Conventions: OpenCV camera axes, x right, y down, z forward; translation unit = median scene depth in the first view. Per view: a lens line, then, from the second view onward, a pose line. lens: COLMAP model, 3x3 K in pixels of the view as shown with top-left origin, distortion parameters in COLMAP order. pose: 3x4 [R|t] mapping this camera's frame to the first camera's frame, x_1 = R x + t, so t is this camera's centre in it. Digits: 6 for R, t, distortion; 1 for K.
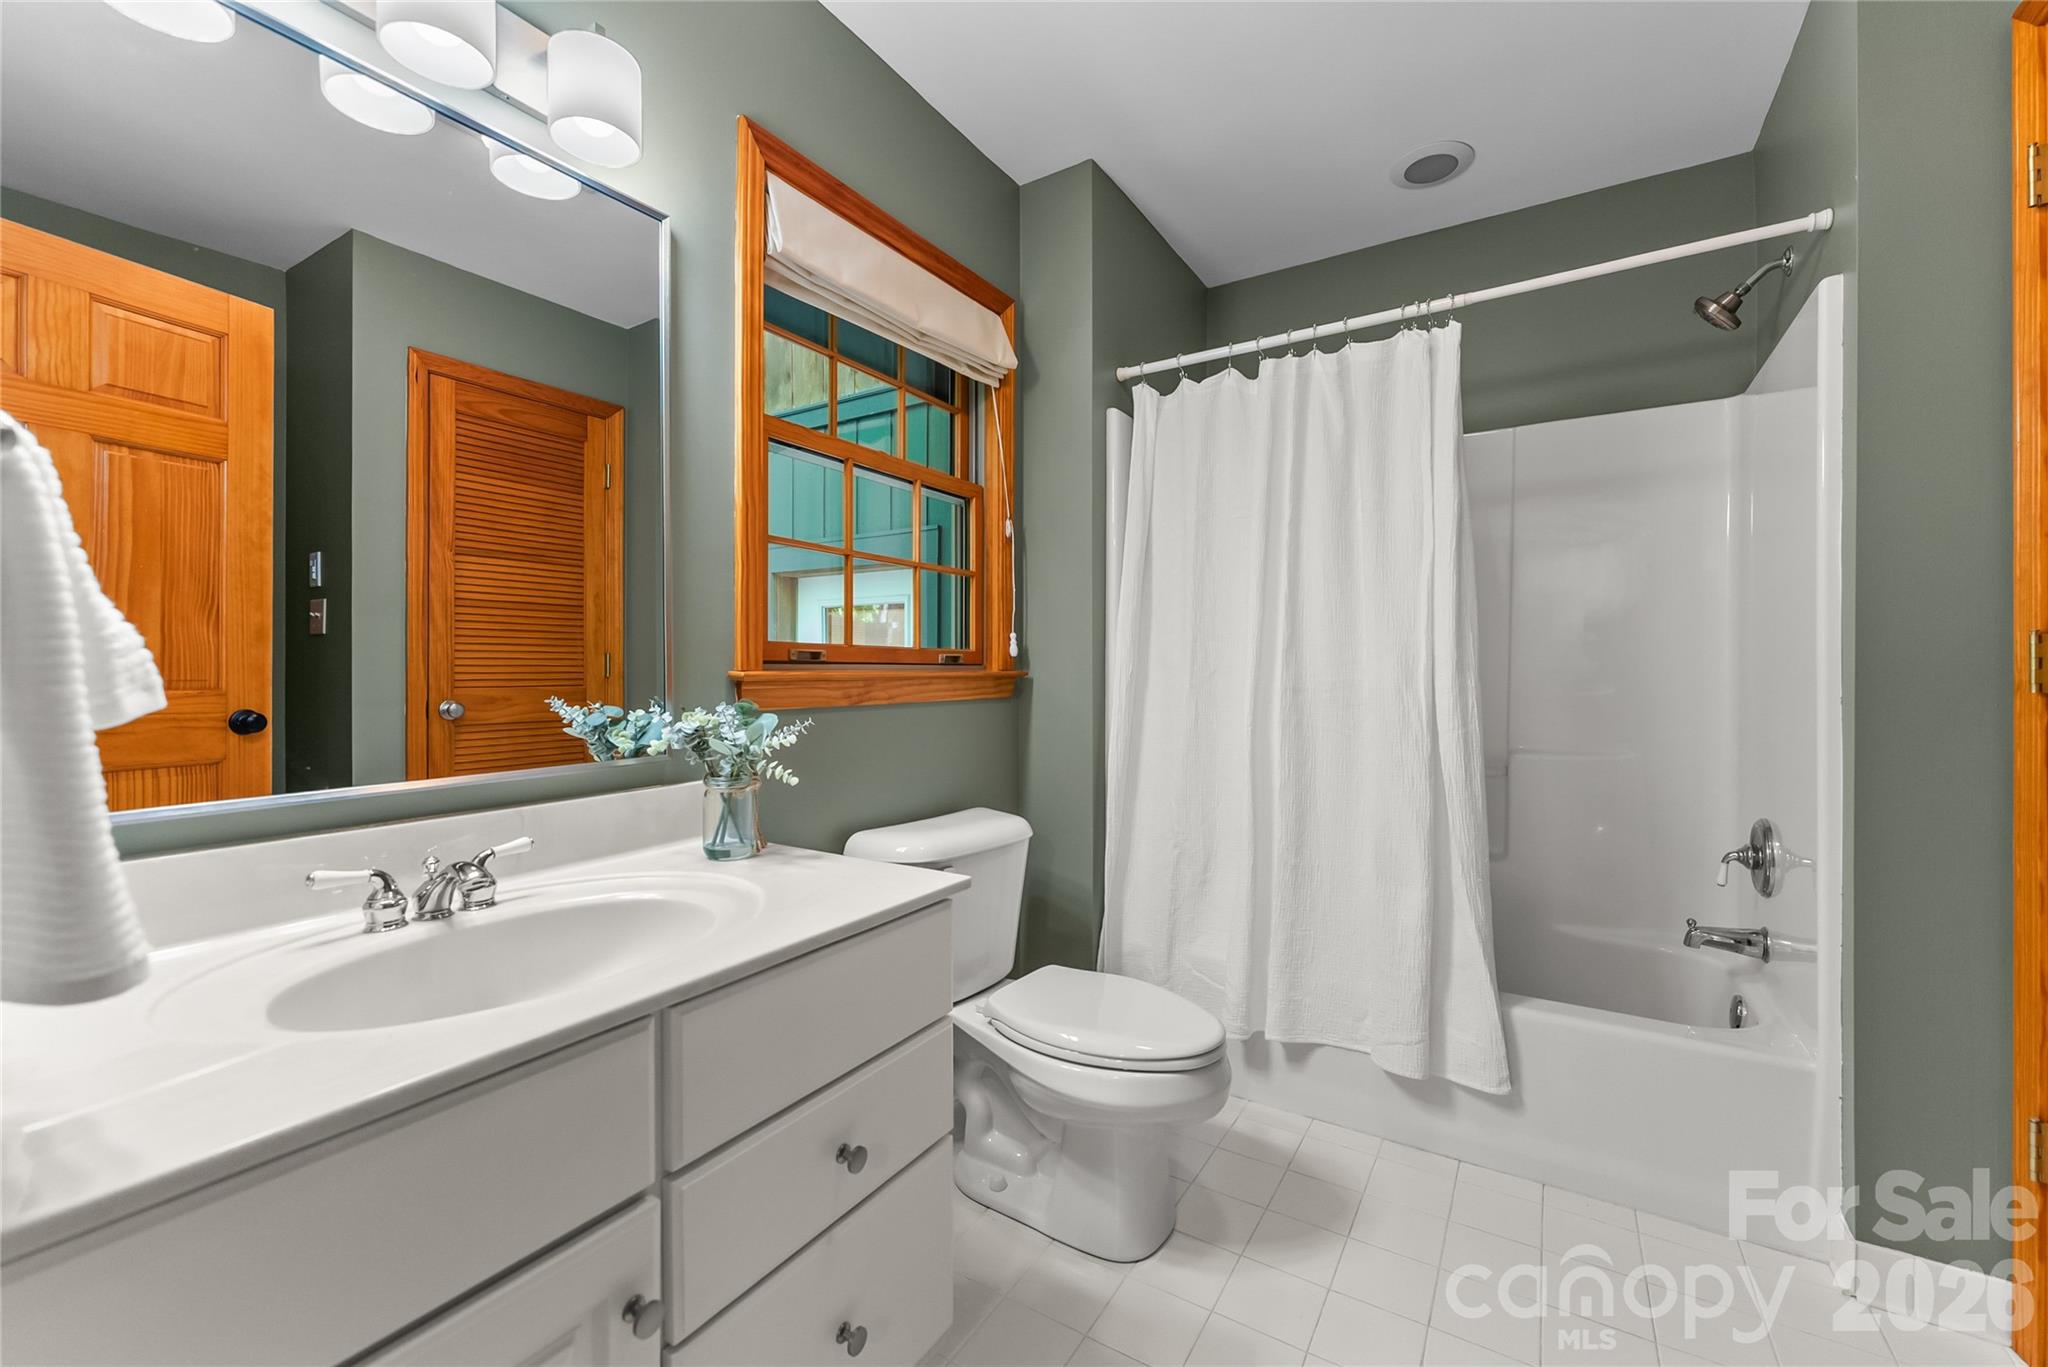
lens RADIAL K [[828.2, 0, 1023.9], [0, 828.2, 677.0], [0, 0, 1]] dist [-0.002030, 0.000002]
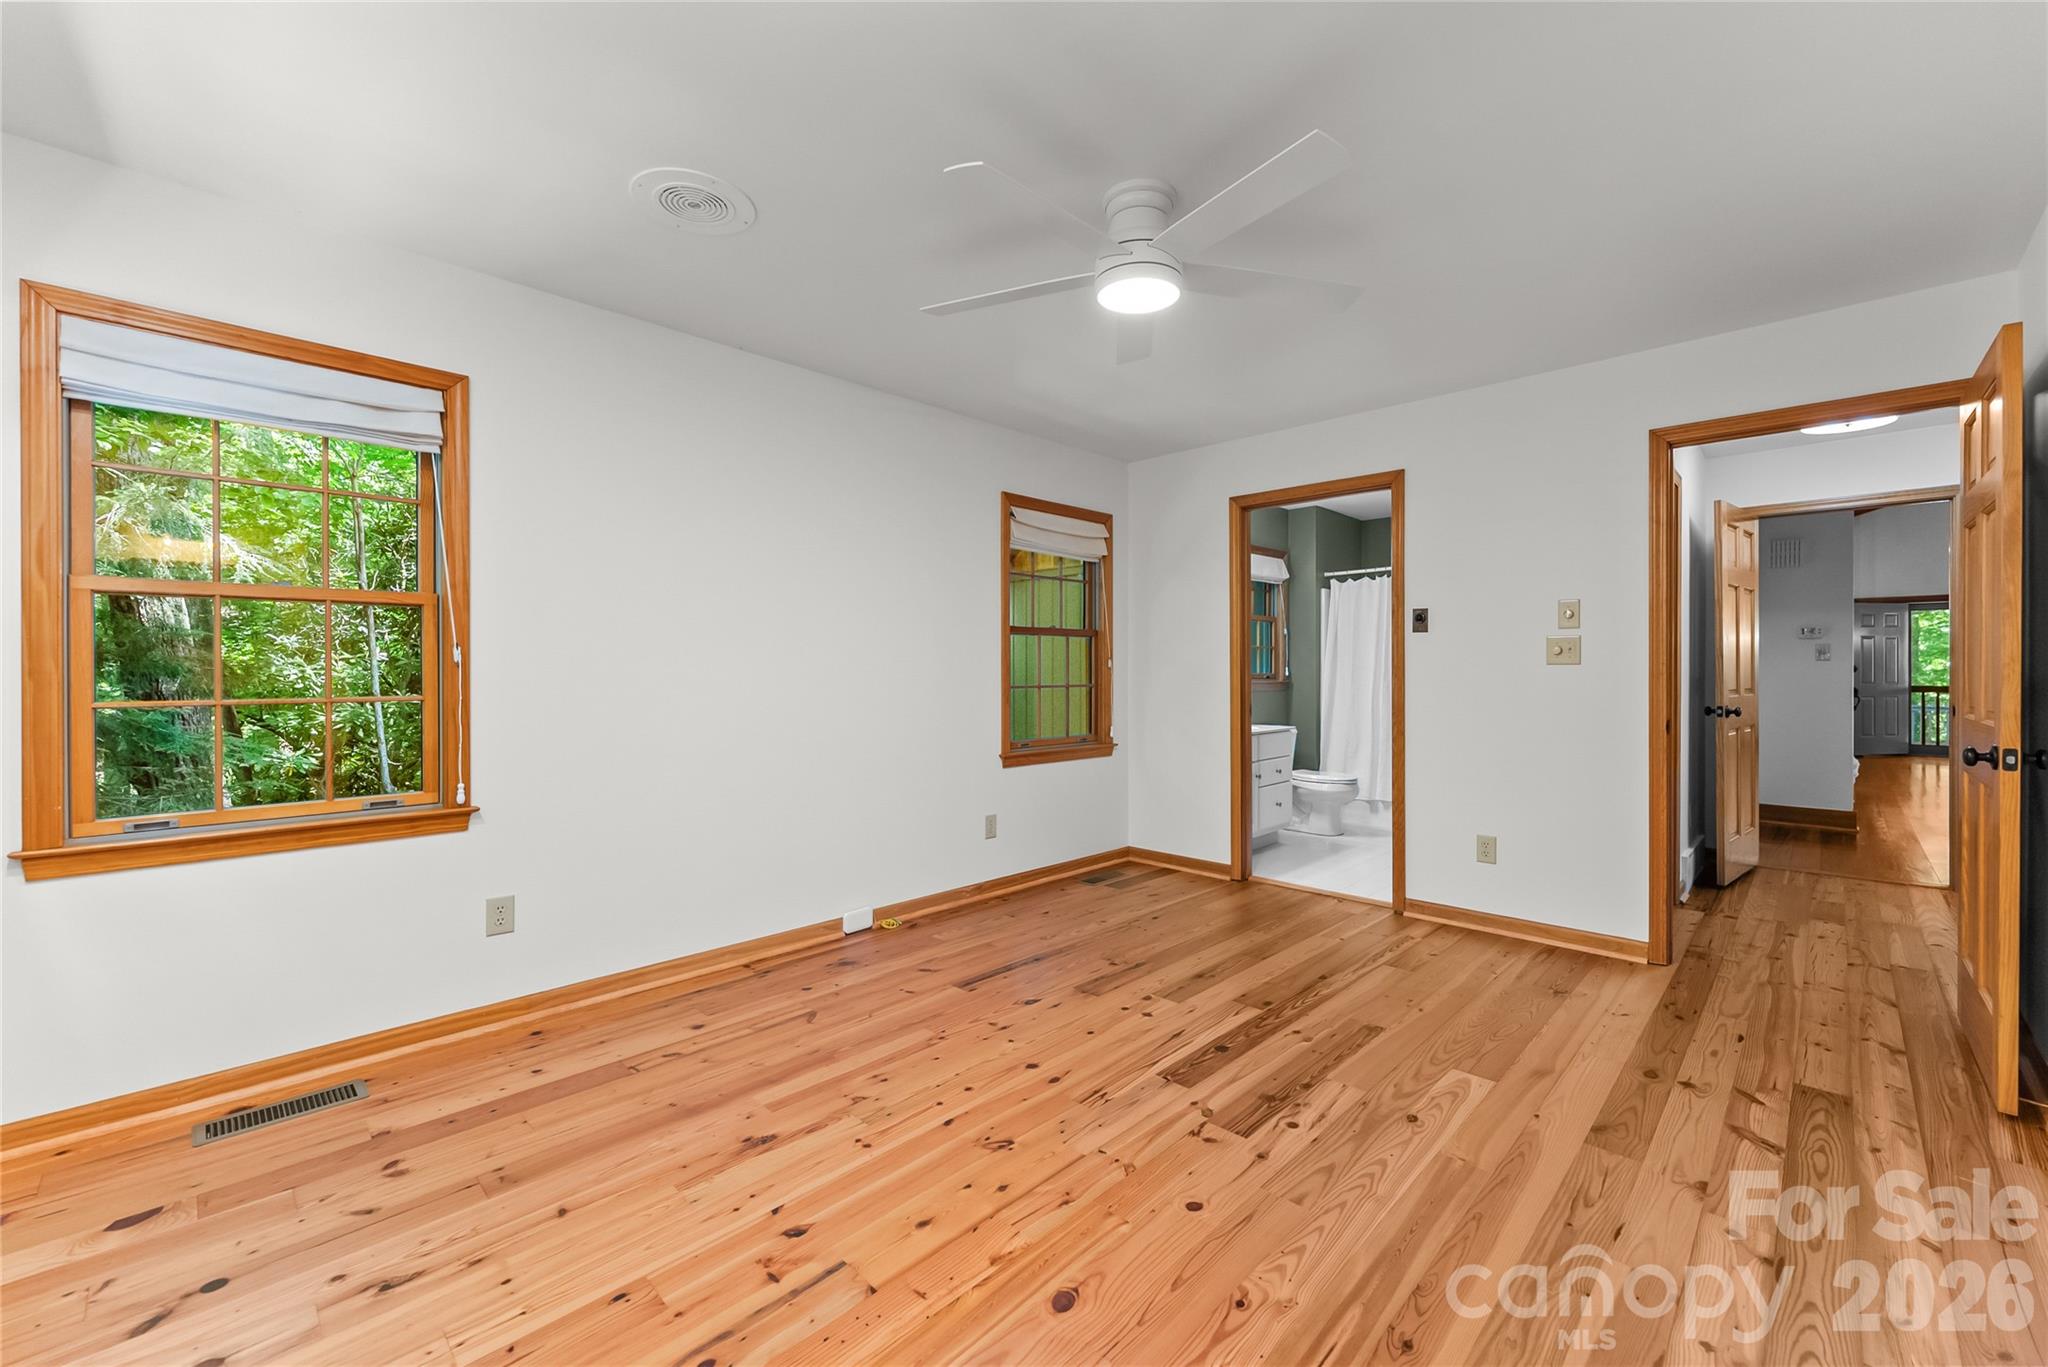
lens RADIAL K [[828.2, 0, 1027.0], [0, 828.2, 679.3], [0, 0, 1]] dist [-0.002030, 0.000002]
pose [[0.977207, -0.000668, -0.212288, -0.289374], [0.001468, 0.999992, 0.003609, -0.024205], [0.212284, -0.003838, 0.977201, -2.043627]]
